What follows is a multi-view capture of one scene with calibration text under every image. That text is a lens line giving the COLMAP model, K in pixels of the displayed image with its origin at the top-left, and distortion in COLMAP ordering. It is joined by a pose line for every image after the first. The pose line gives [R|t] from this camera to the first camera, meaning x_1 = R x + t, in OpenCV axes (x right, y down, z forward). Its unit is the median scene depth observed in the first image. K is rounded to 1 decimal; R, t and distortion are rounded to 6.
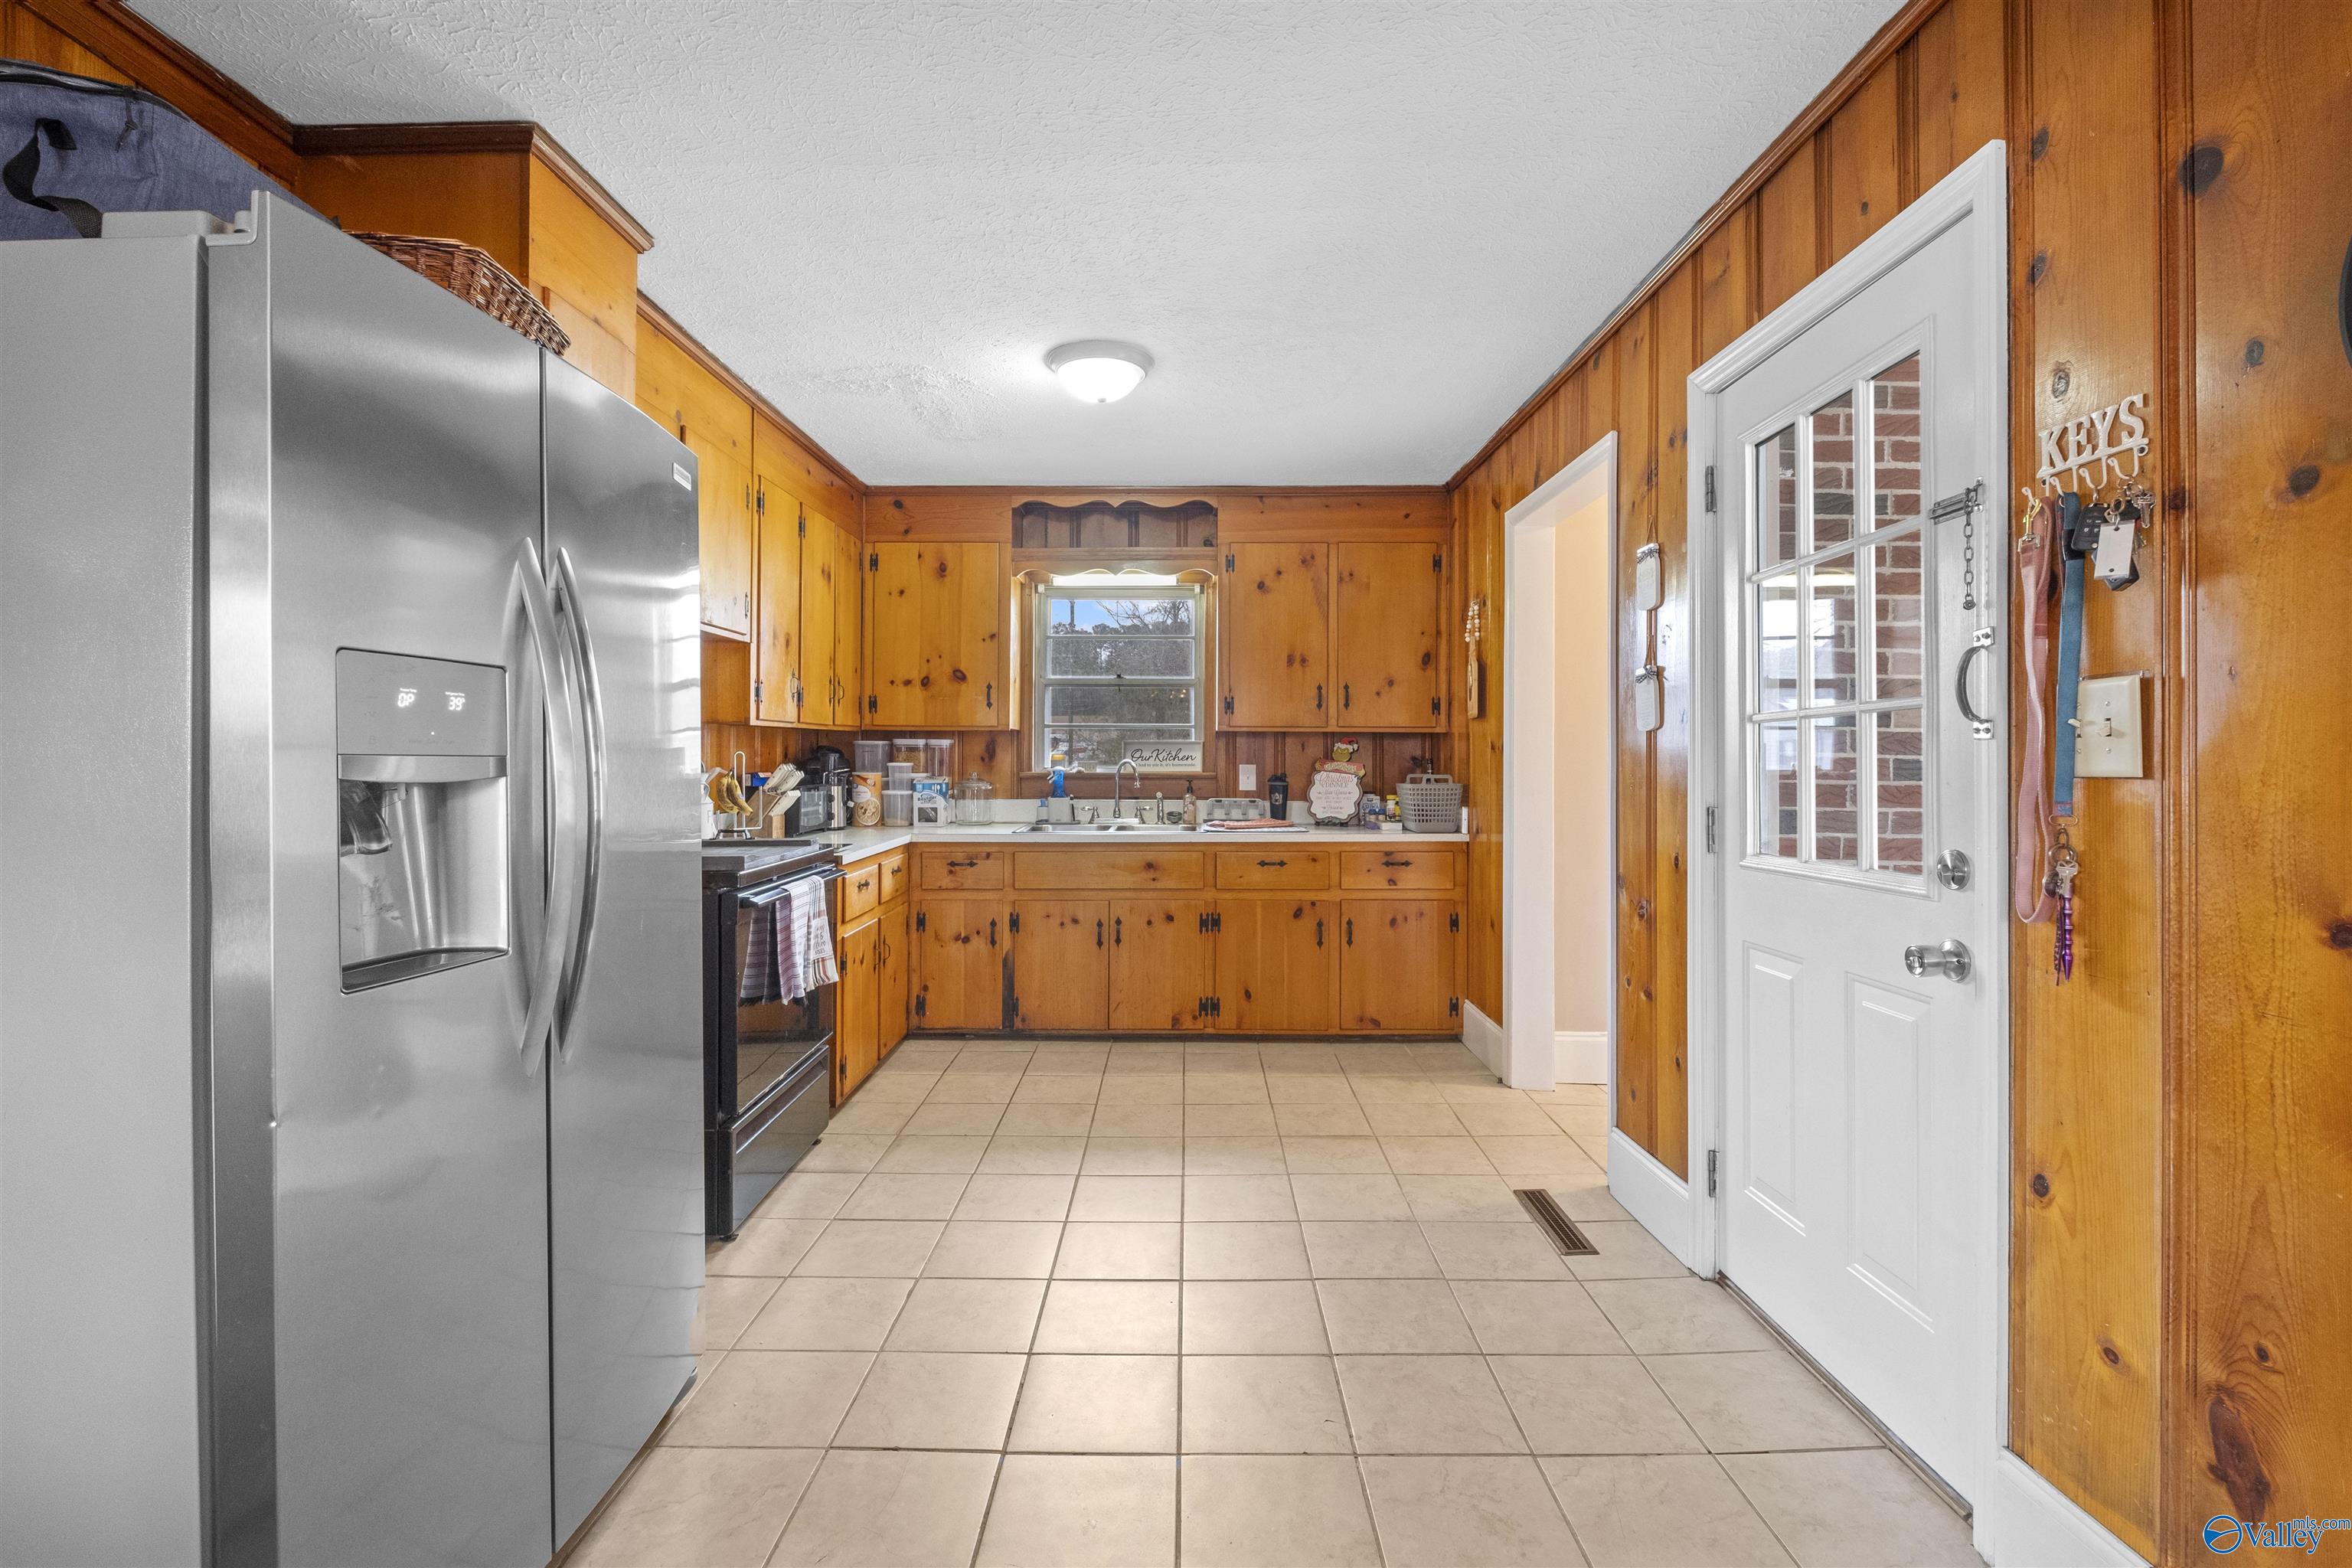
lens RADIAL K [[1037.9, 0, 1165.5], [0, 1037.9, 756.9], [0, 0, 1]] dist [0.001952, -0.004773]
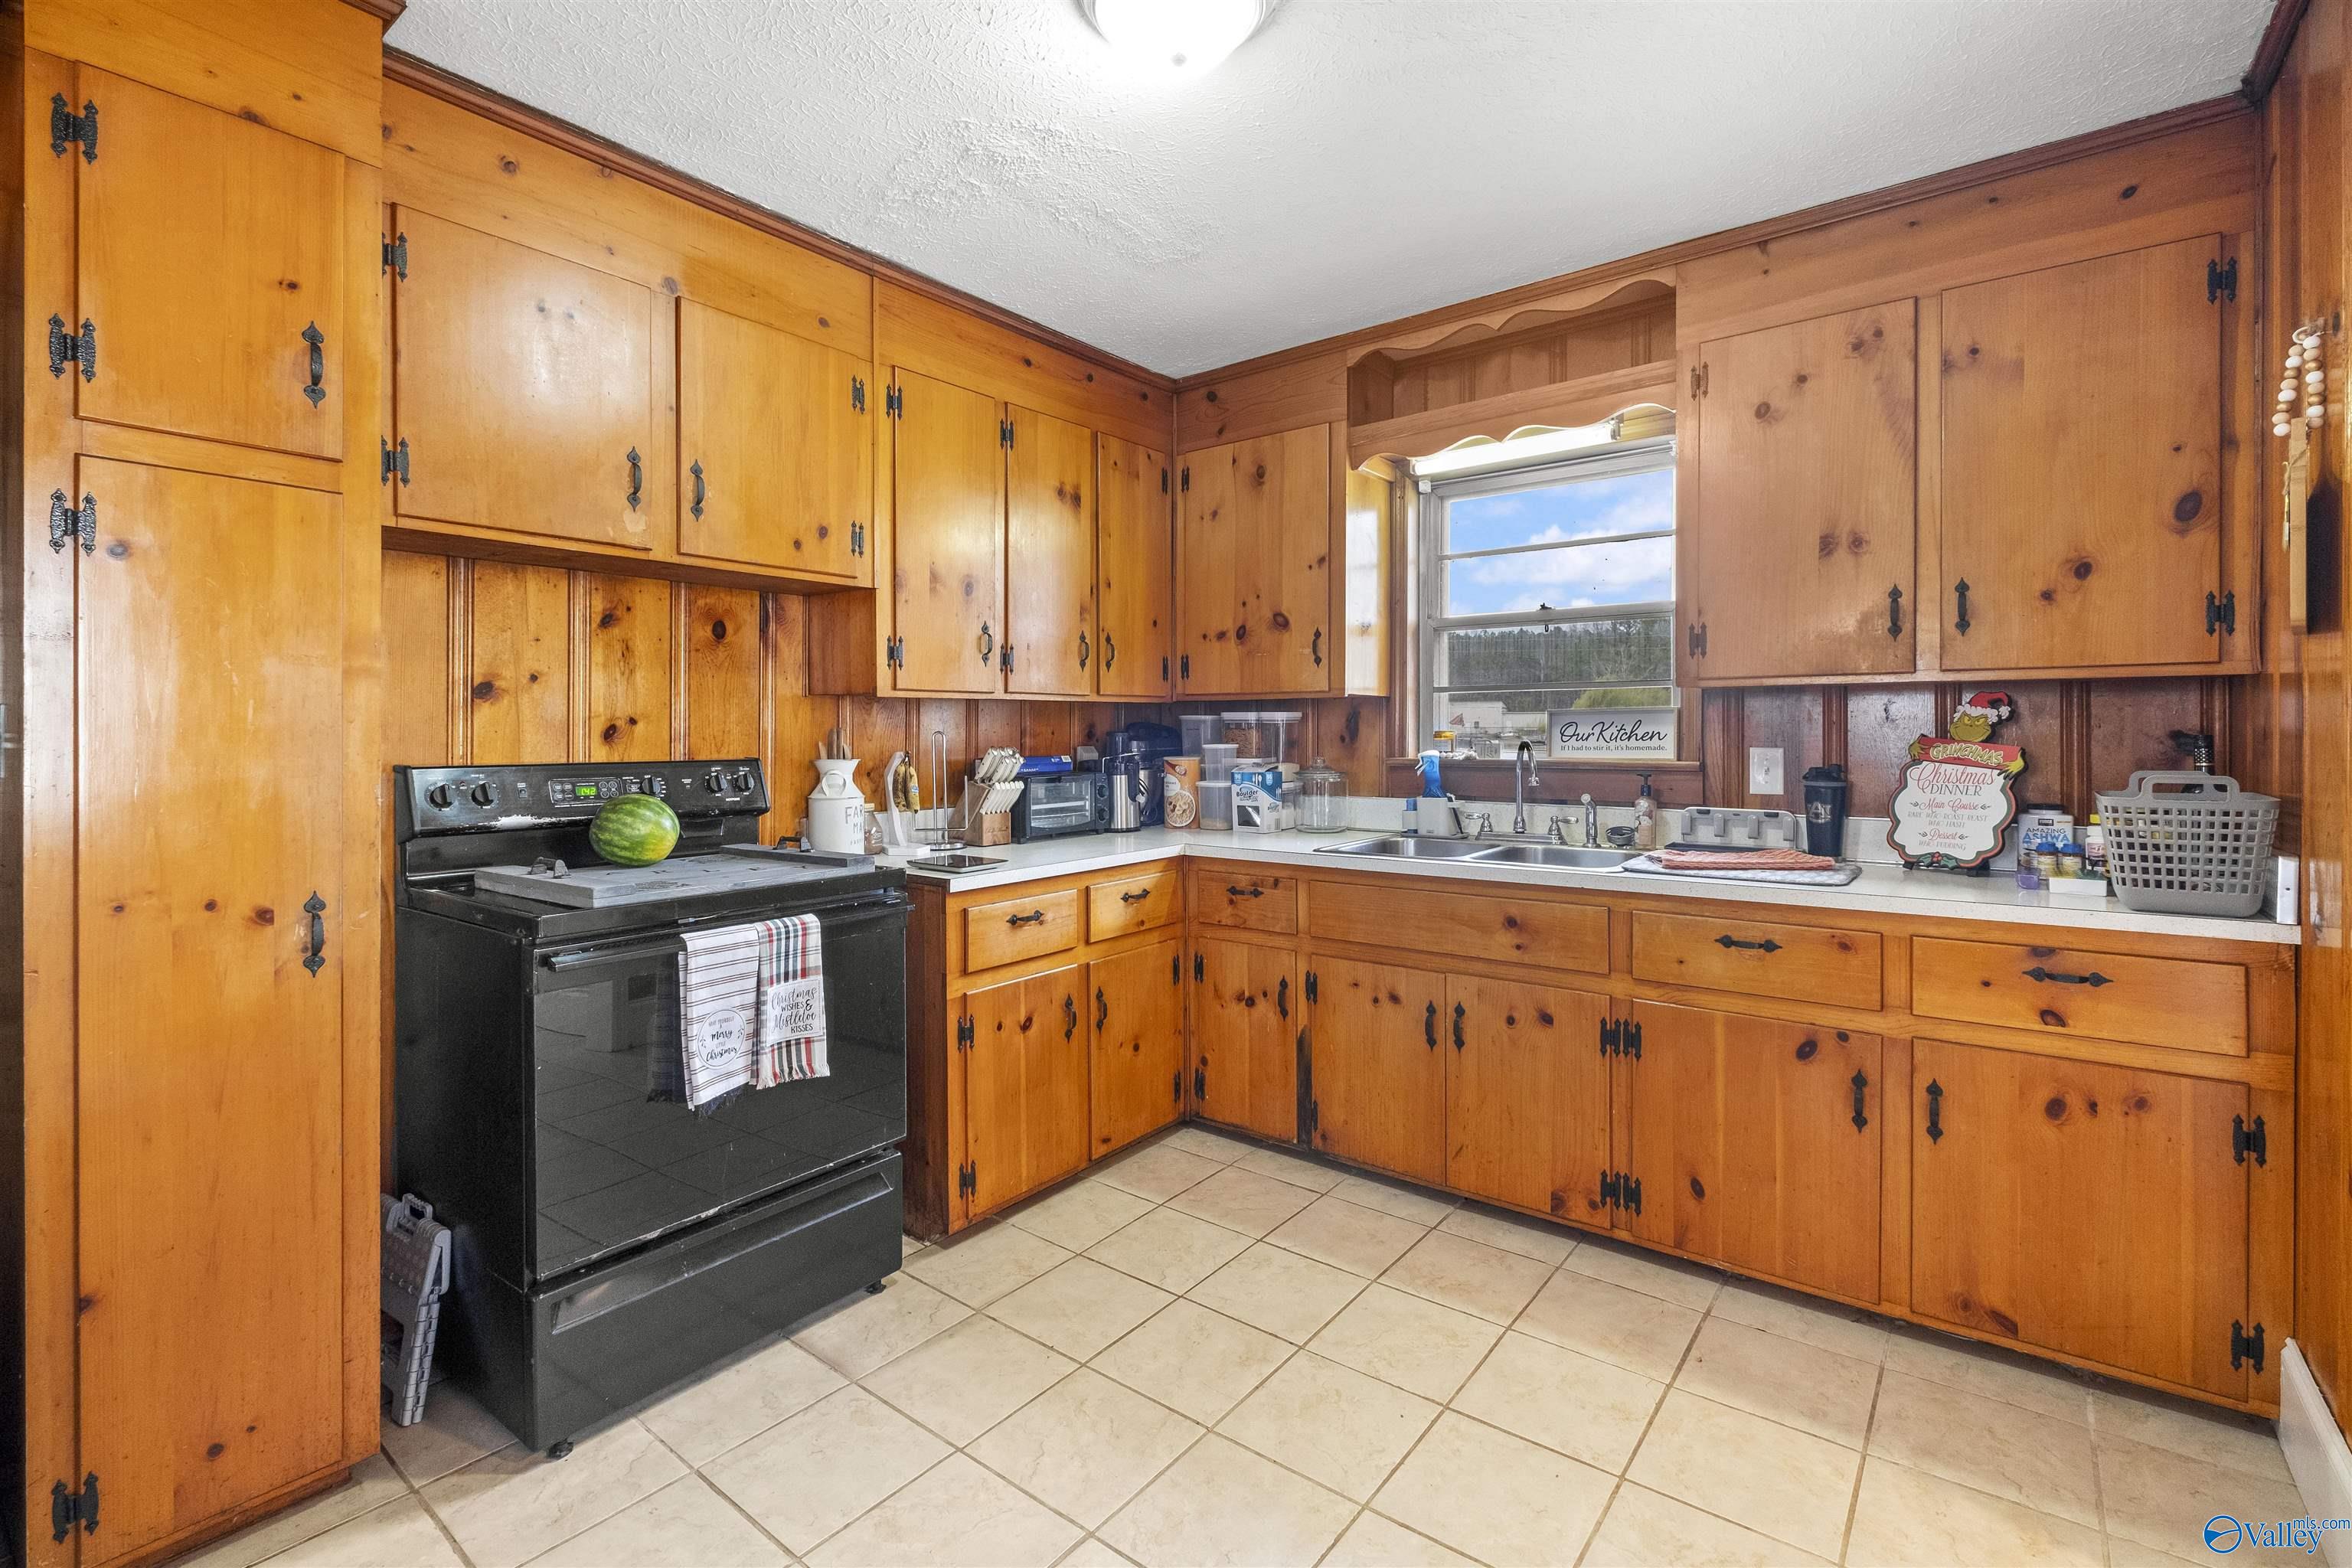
lens RADIAL K [[1031.7, 0, 1199.7], [0, 1031.7, 740.3], [0, 0, 1]] dist [0.002792, -0.004738]
pose [[0.797818, -0.001821, -0.602895, 0.181782], [0.005976, 0.999970, 0.004887, -0.001002], [0.602868, -0.007502, 0.797806, 0.407664]]
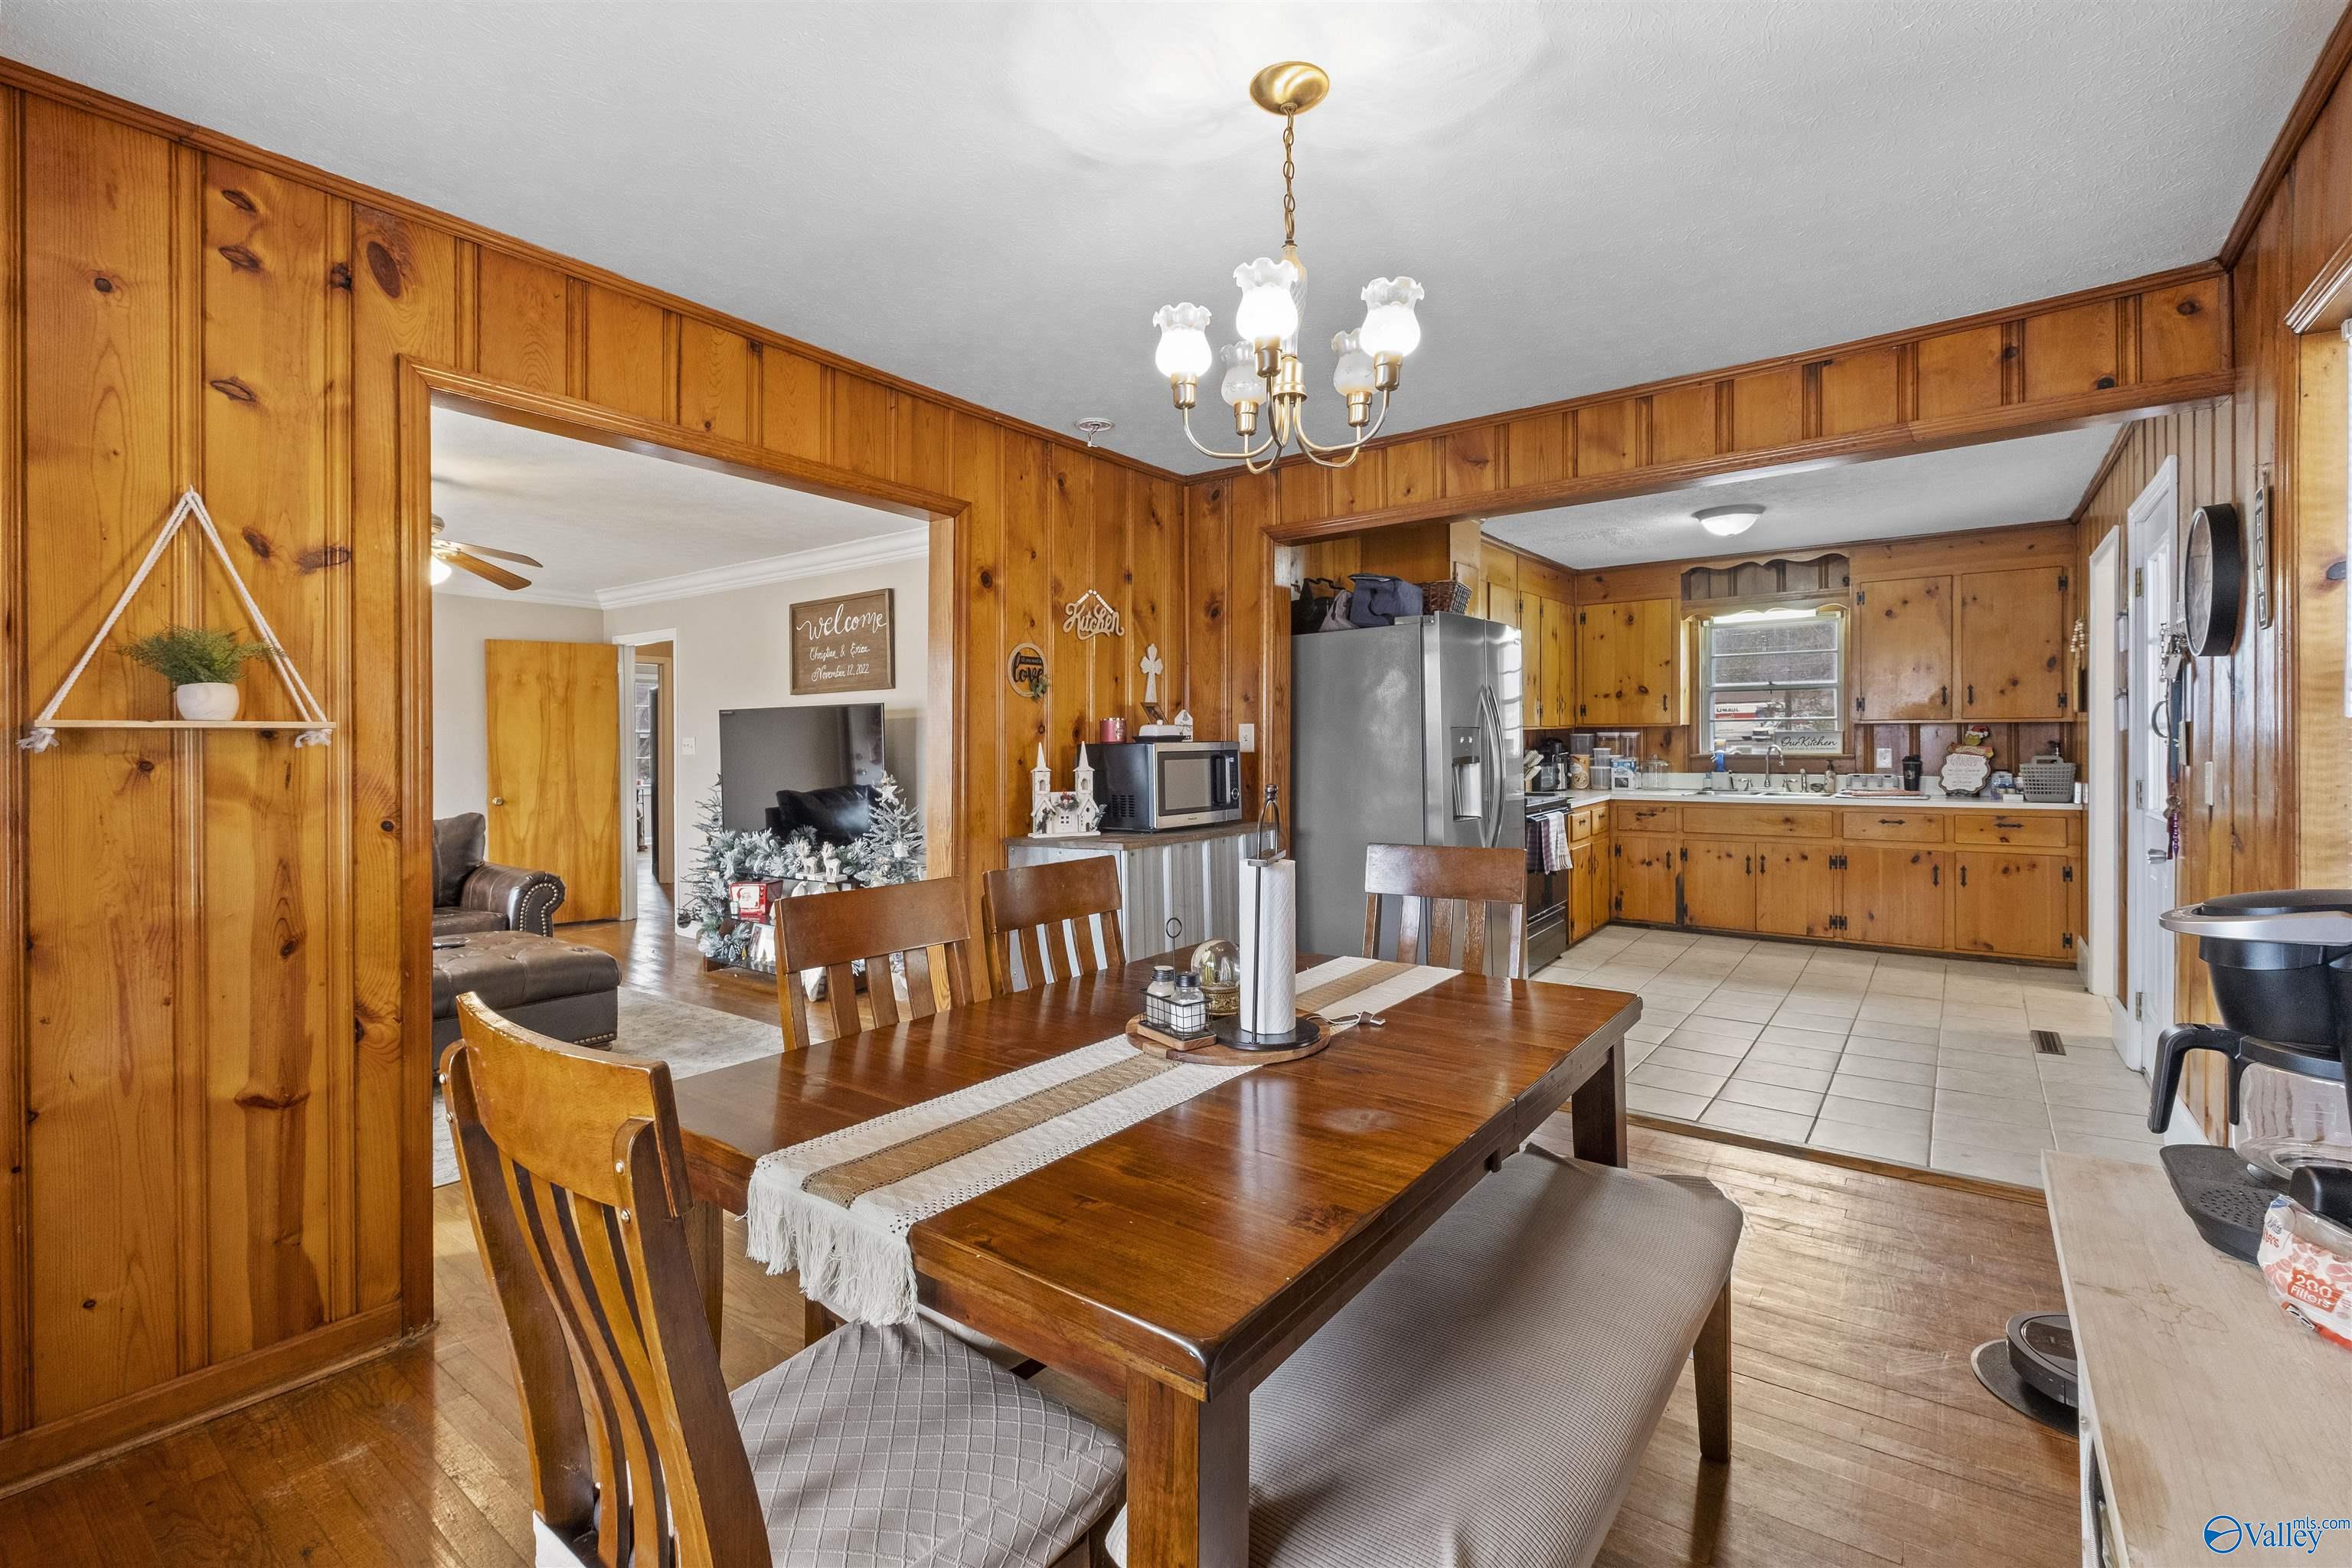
lens RADIAL K [[1052.6, 0, 1153.6], [0, 1052.6, 744.2], [0, 0, 1]] dist [0.003035, -0.006328]
pose [[0.802169, -0.005875, -0.597069, 0.141701], [0.013544, 0.999873, 0.008359, -0.022442], [0.596944, -0.014792, 0.802146, -0.643550]]
